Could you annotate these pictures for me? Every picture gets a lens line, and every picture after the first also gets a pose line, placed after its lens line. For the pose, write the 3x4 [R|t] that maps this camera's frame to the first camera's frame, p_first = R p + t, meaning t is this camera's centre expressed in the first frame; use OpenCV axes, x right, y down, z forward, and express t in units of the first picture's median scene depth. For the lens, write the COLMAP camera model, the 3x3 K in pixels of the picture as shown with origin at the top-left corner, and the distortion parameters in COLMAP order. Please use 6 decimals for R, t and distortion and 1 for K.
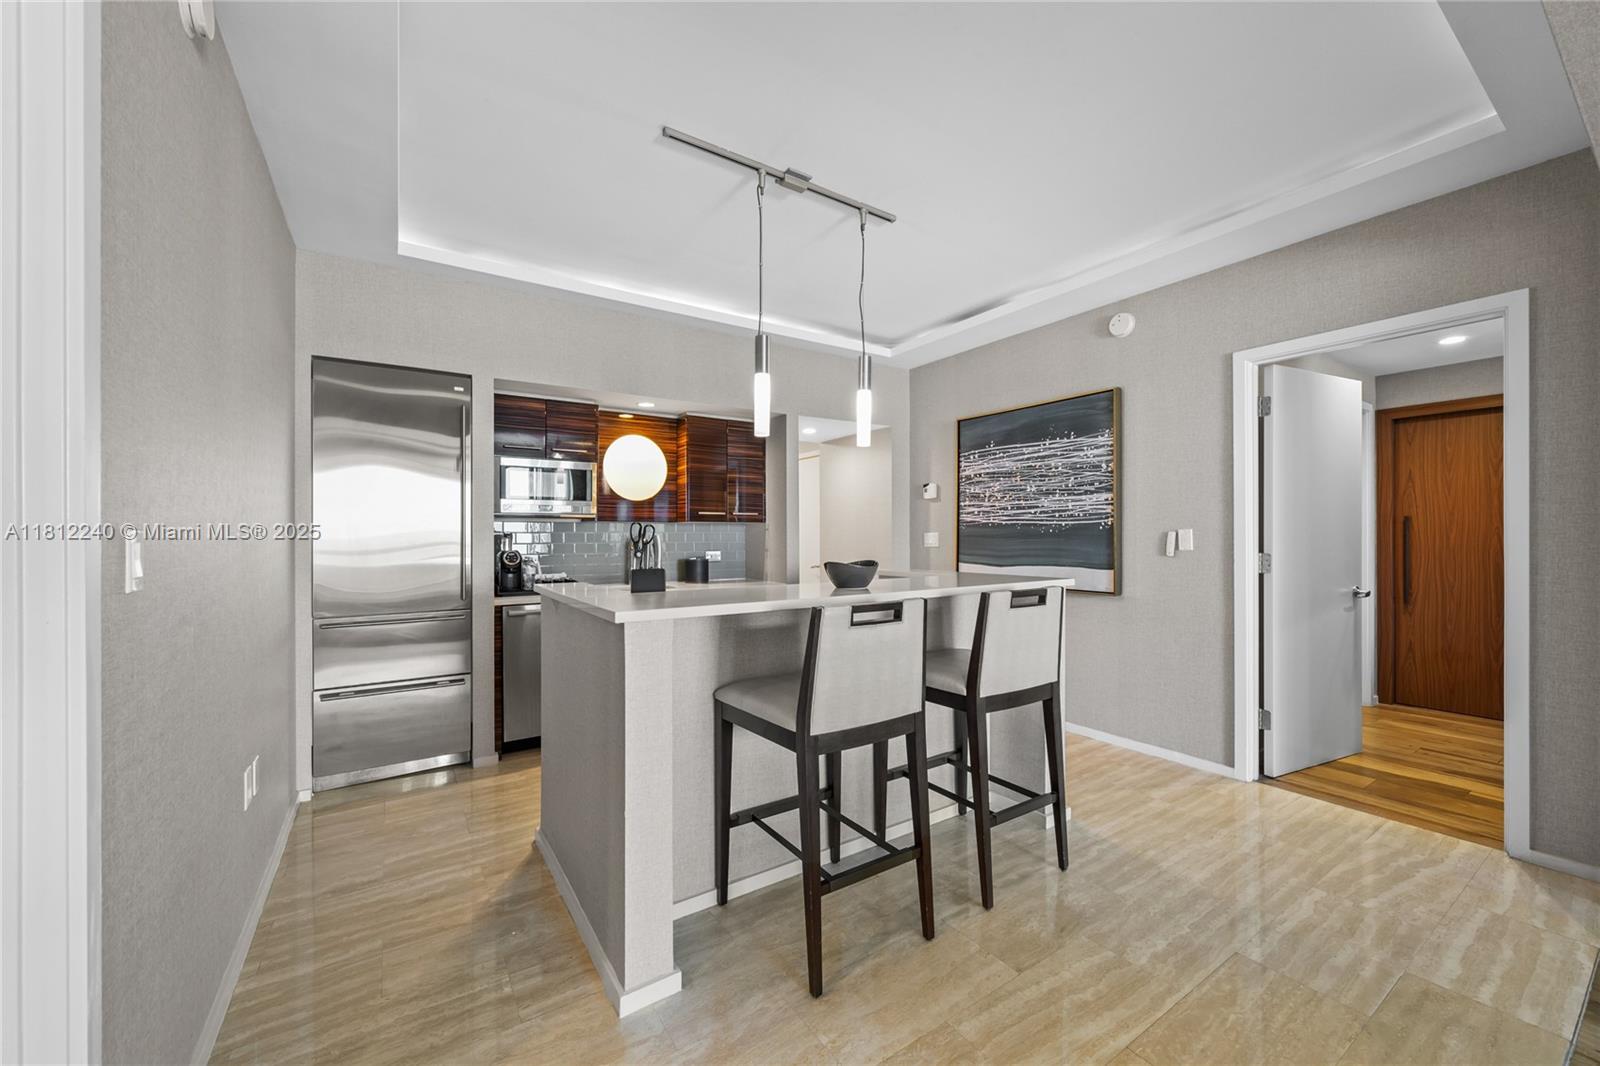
lens RADIAL K [[613.3, 0, 799.5], [0, 613.3, 542.1], [0, 0, 1]] dist [0.000075, -0.000921]
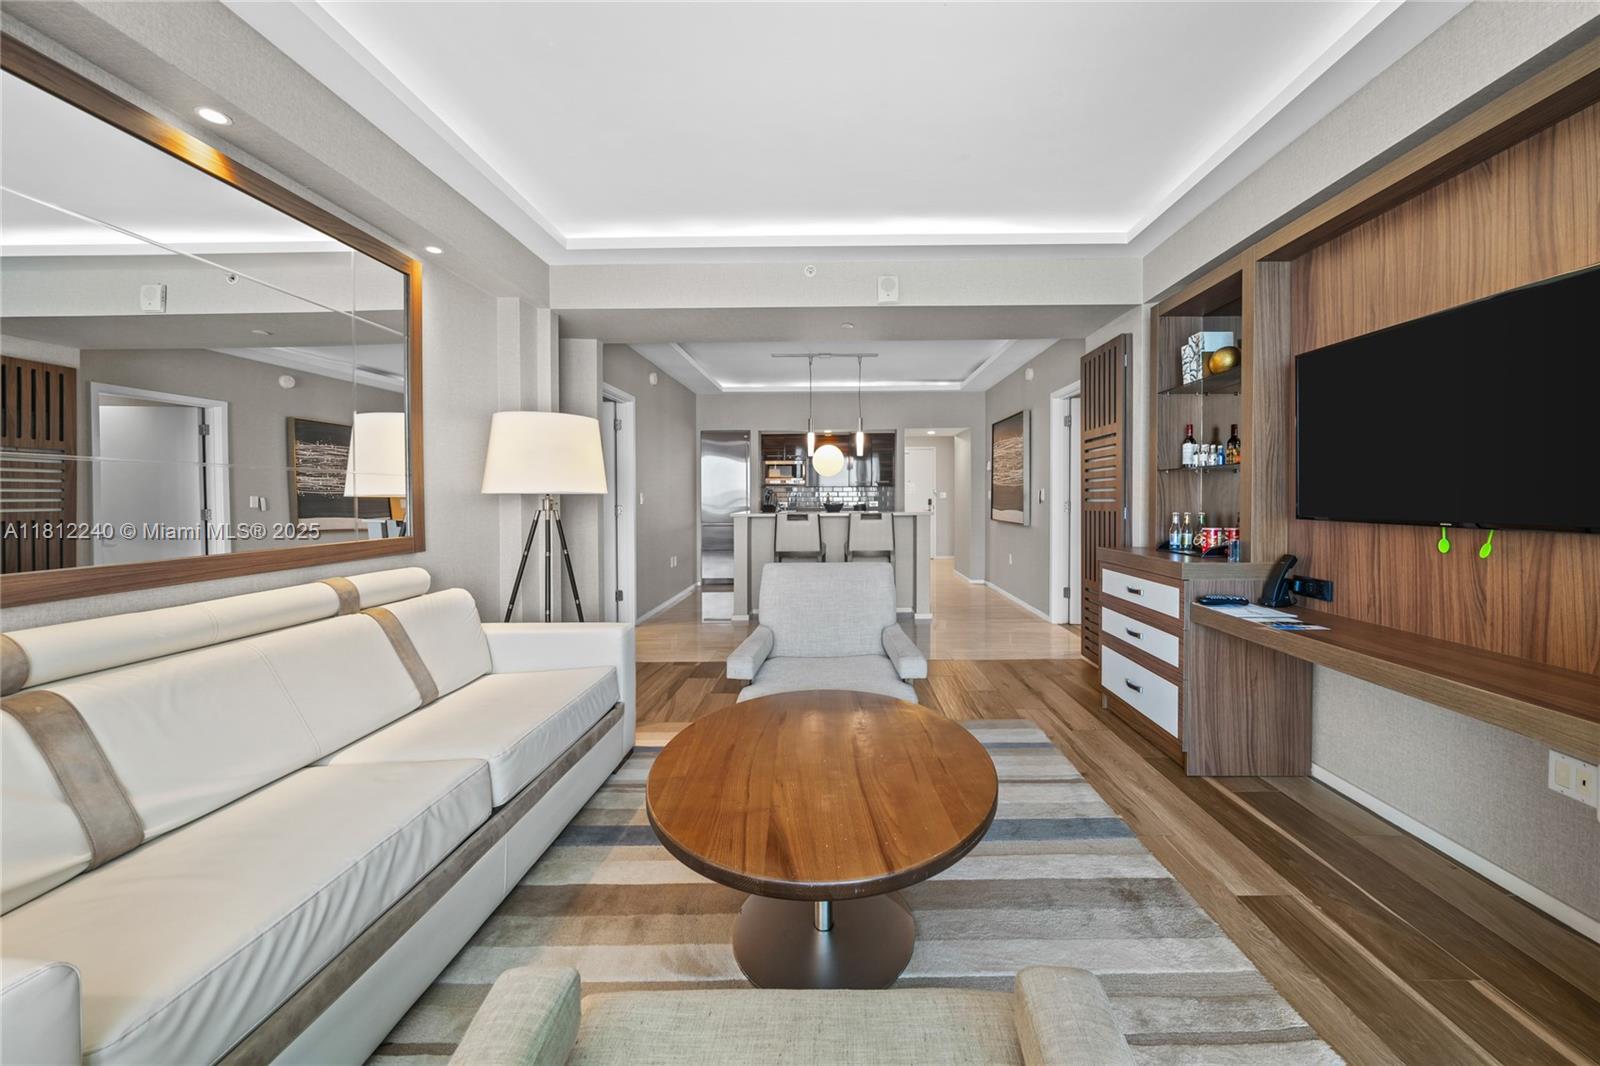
lens RADIAL K [[554.9, 0, 827.1], [0, 554.9, 521.3], [0, 0, 1]] dist [-0.002520, -0.000072]
pose [[0.826176, 0.026359, -0.562795, 0.931346], [-0.002556, 0.999070, 0.043040, 0.004396], [0.563407, -0.034120, 0.825475, -0.659020]]
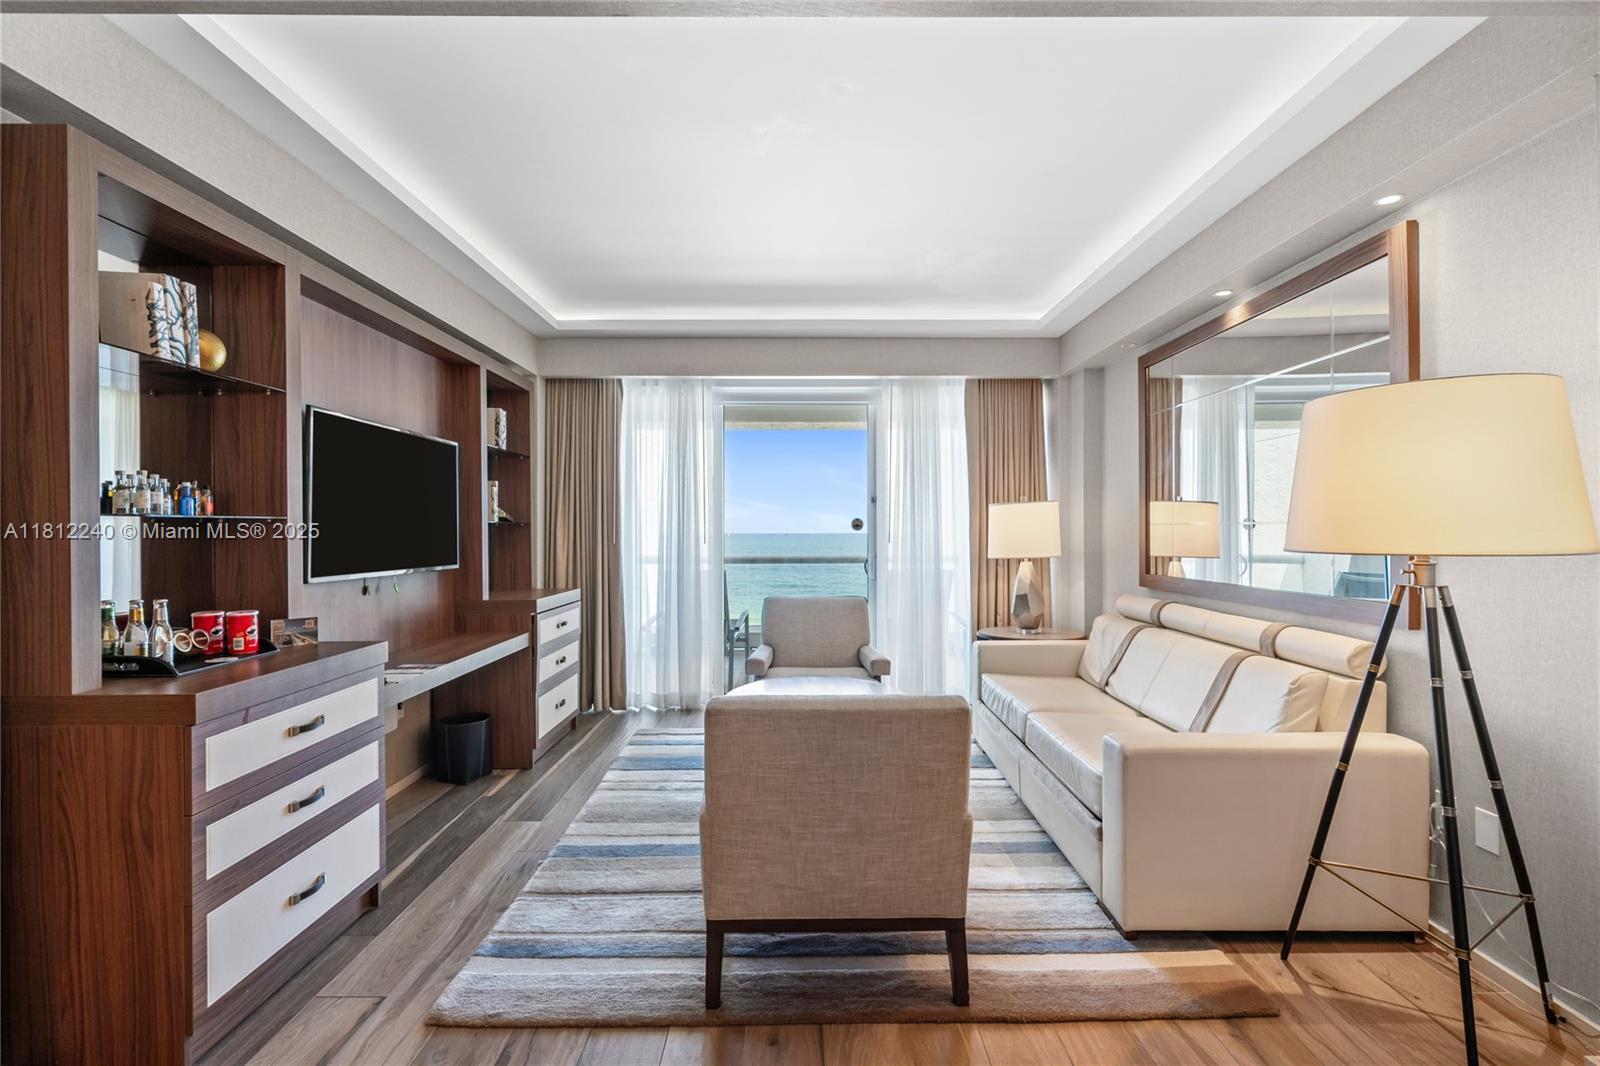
lens RADIAL K [[702.3, 0, 803.4], [0, 702.3, 531.7], [0, 0, 1]] dist [-0.002051, 0.001219]
pose [[-0.838701, 0.010120, 0.544498, 0.222880], [0.013627, 0.999904, 0.002405, -0.019177], [-0.544422, 0.009437, -0.838759, 0.441513]]
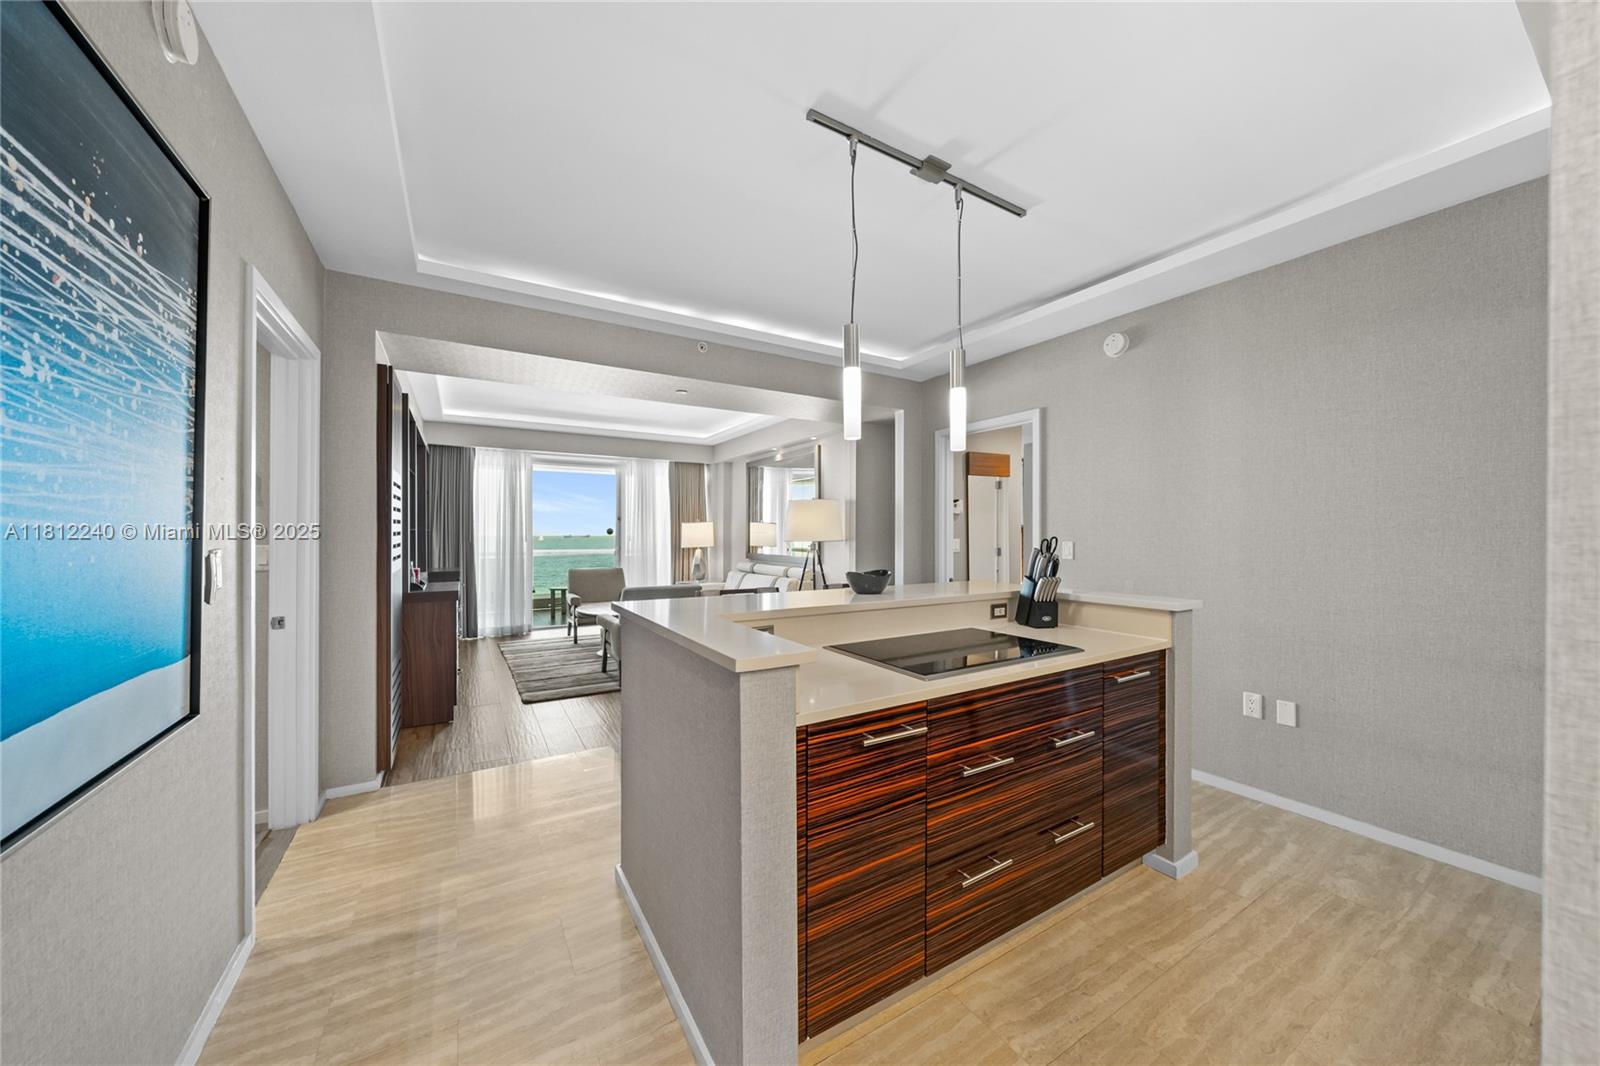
lens RADIAL K [[554.9, 0, 793.8], [0, 554.9, 515.9], [0, 0, 1]] dist [-0.002520, -0.000072]
pose [[-0.999060, 0.008669, 0.042484, 0.109812], [0.007635, 0.999672, -0.024430, -0.031479], [-0.042682, -0.024083, -0.998798, 1.318909]]
